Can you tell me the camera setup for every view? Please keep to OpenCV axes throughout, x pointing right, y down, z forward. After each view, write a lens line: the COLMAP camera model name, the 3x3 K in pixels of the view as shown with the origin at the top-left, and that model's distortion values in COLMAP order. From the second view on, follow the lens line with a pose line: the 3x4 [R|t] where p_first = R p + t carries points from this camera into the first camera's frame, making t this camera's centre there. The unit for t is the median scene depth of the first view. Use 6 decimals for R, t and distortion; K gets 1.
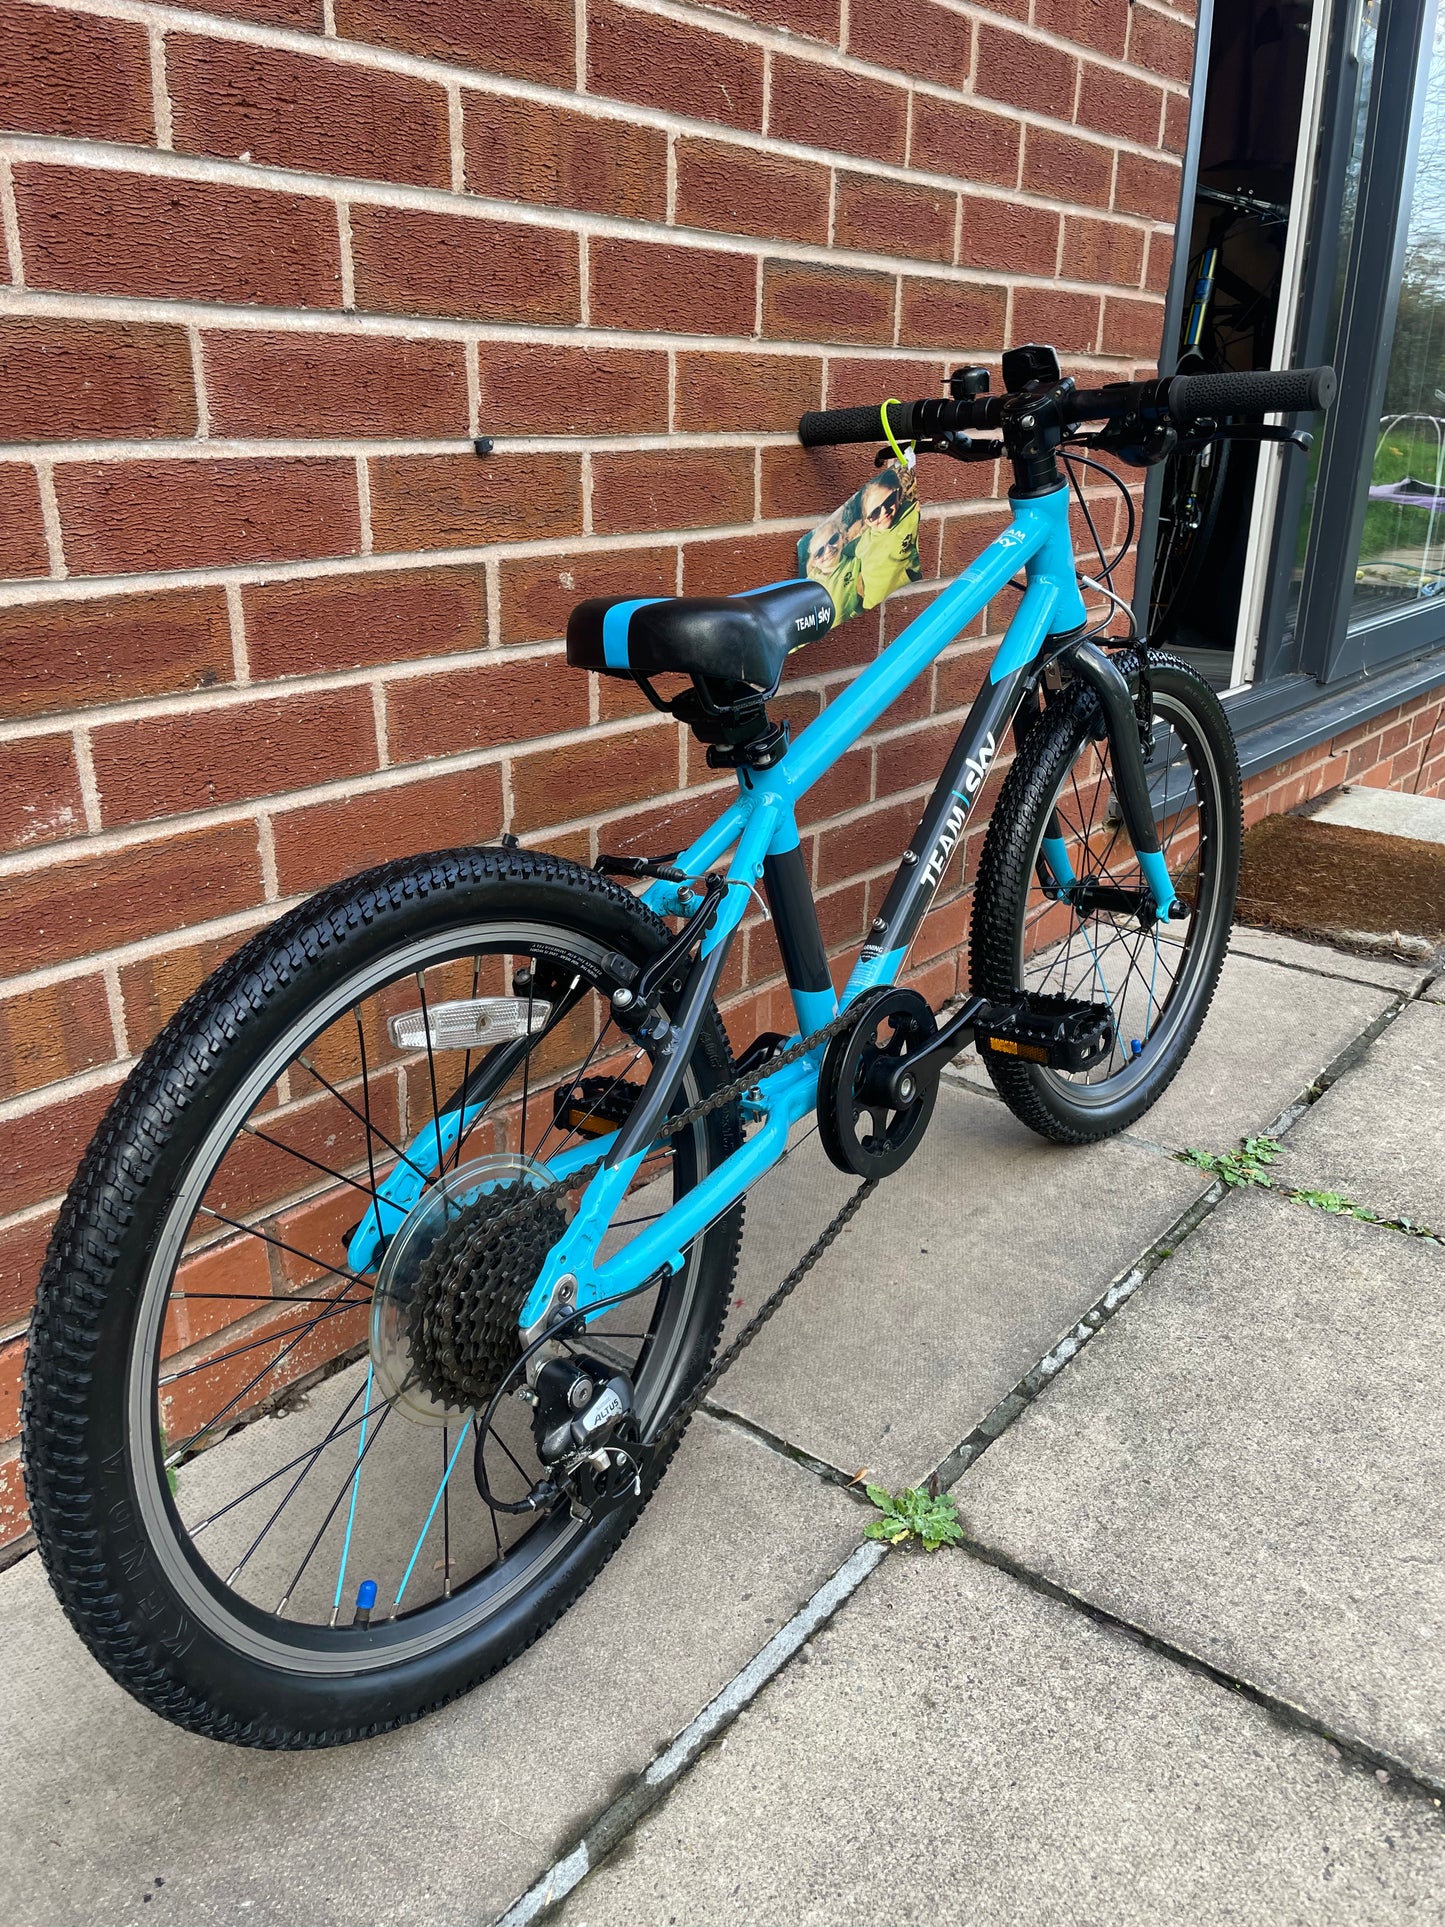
lens RADIAL K [[1466.6, 0, 722.5], [0, 1466.6, 942.0], [0, 0, 1]] dist [0.094645, -0.127371]
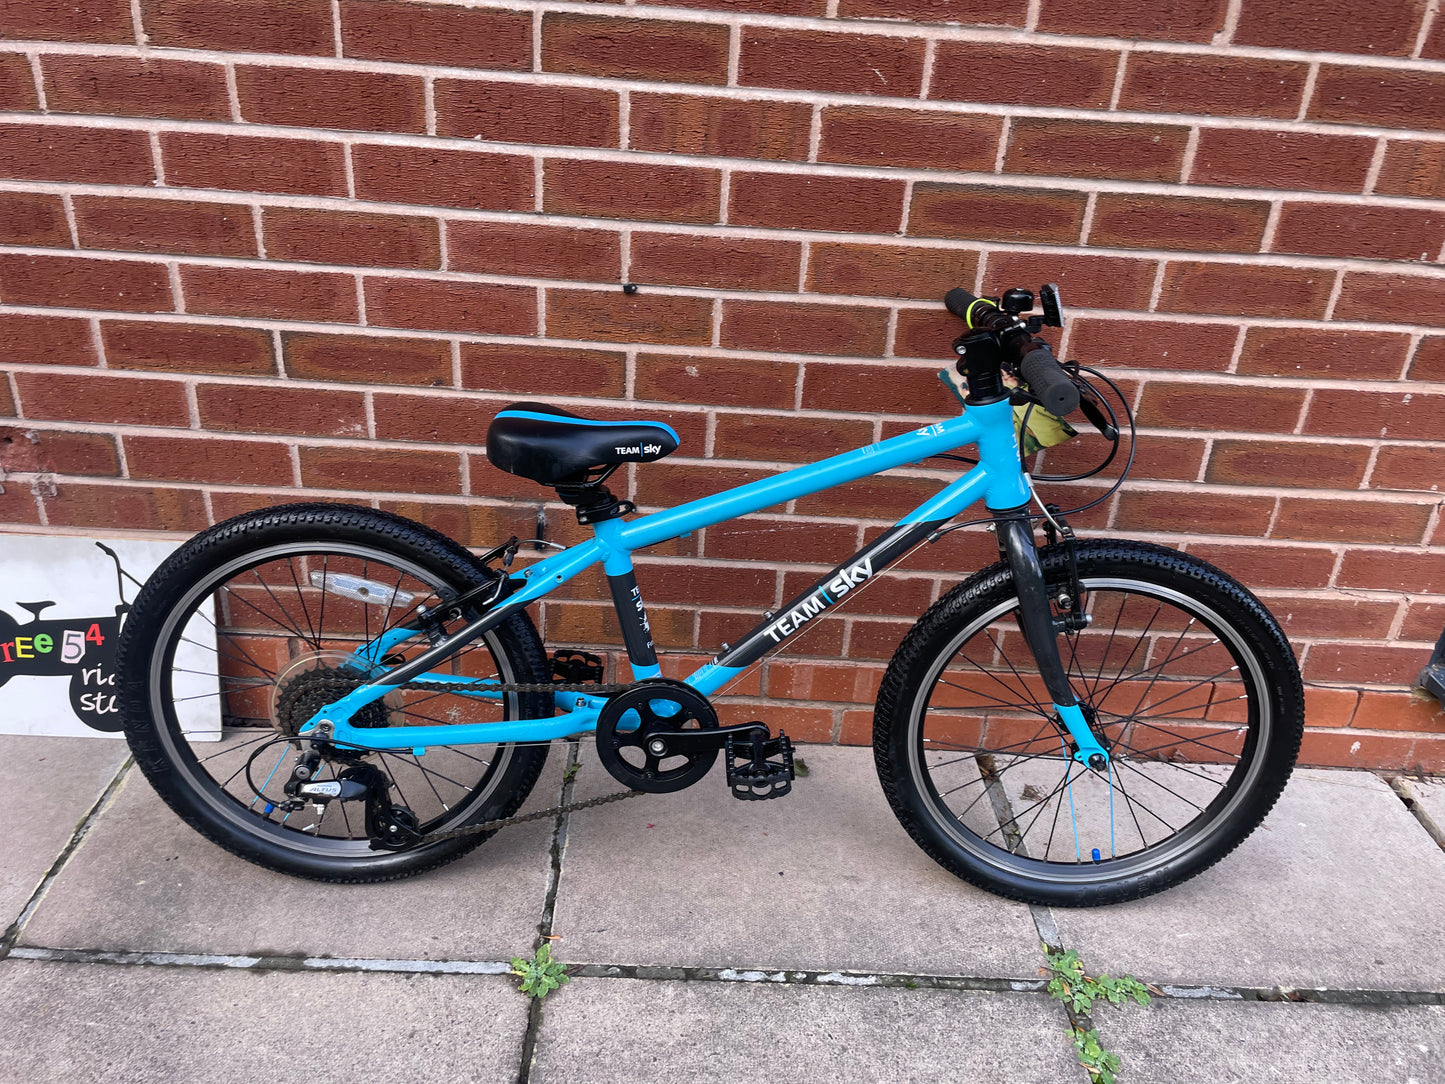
lens RADIAL K [[1099.8, 0, 712.8], [0, 1099.8, 527.5], [0, 0, 1]] dist [0.094645, -0.127371]
pose [[0.632664, 0.366499, -0.682213, 0.874553], [-0.318153, 0.926159, 0.202507, -0.371293], [0.706056, 0.088929, 0.702550, 0.200616]]
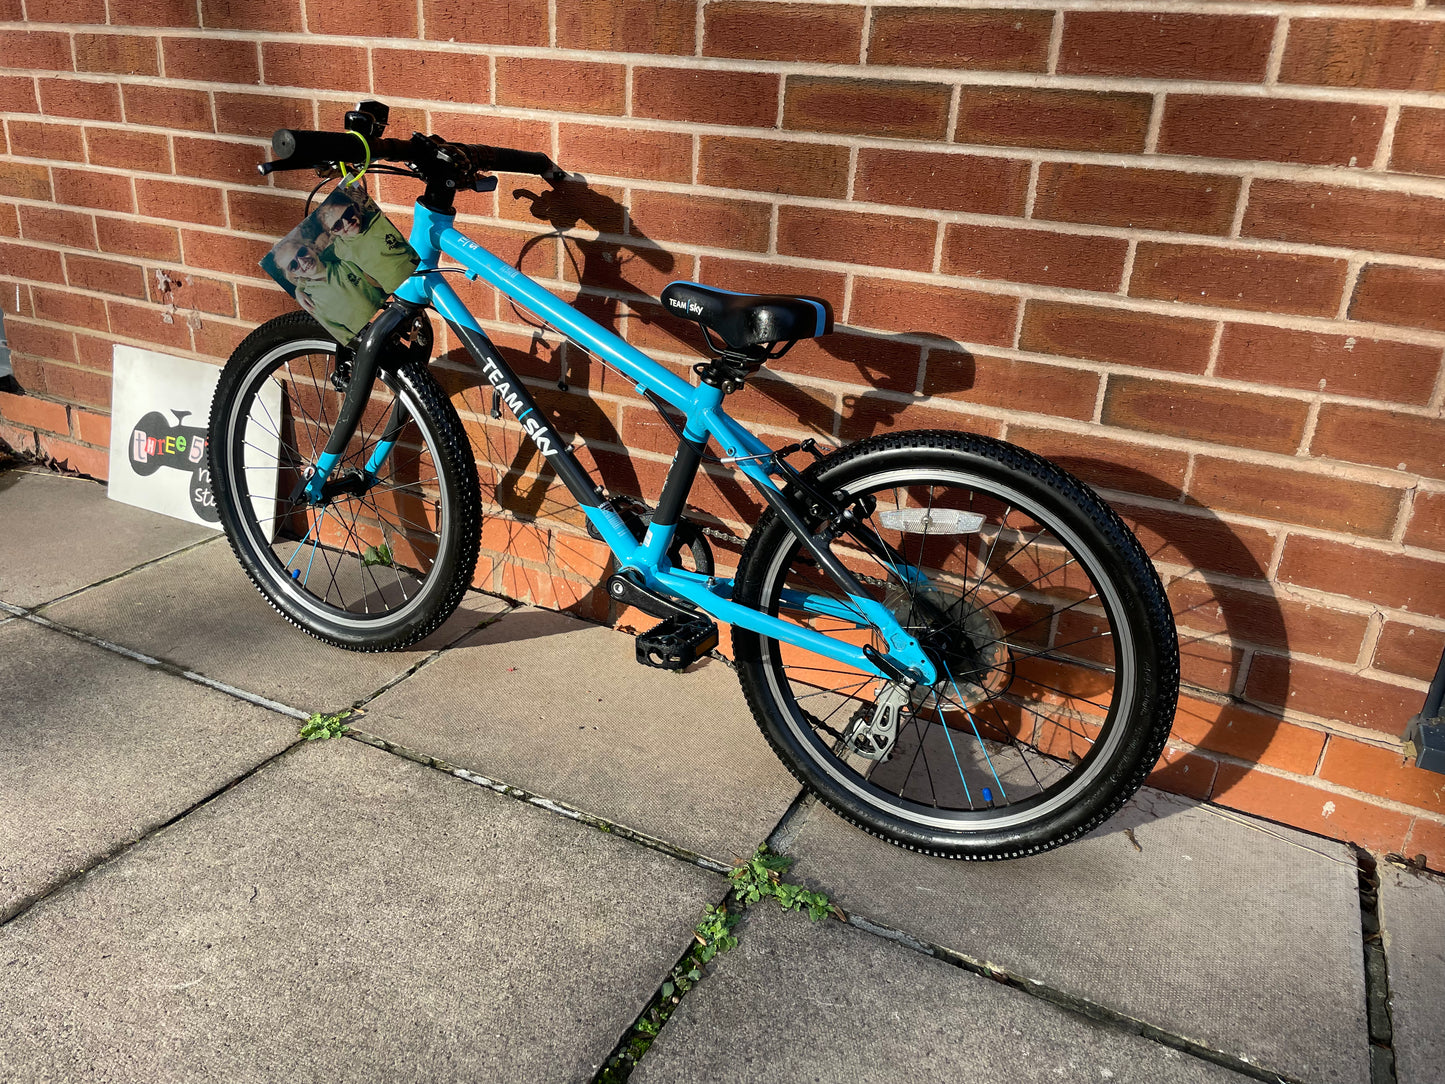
lens RADIAL K [[1099.8, 0, 712.0], [0, 1099.8, 531.5], [0, 0, 1]] dist [0.094645, -0.127371]
pose [[0.210610, 0.362644, -0.907818, 1.372155], [-0.391939, 0.882065, 0.261428, -0.385721], [0.895560, 0.300750, 0.327906, 0.851580]]
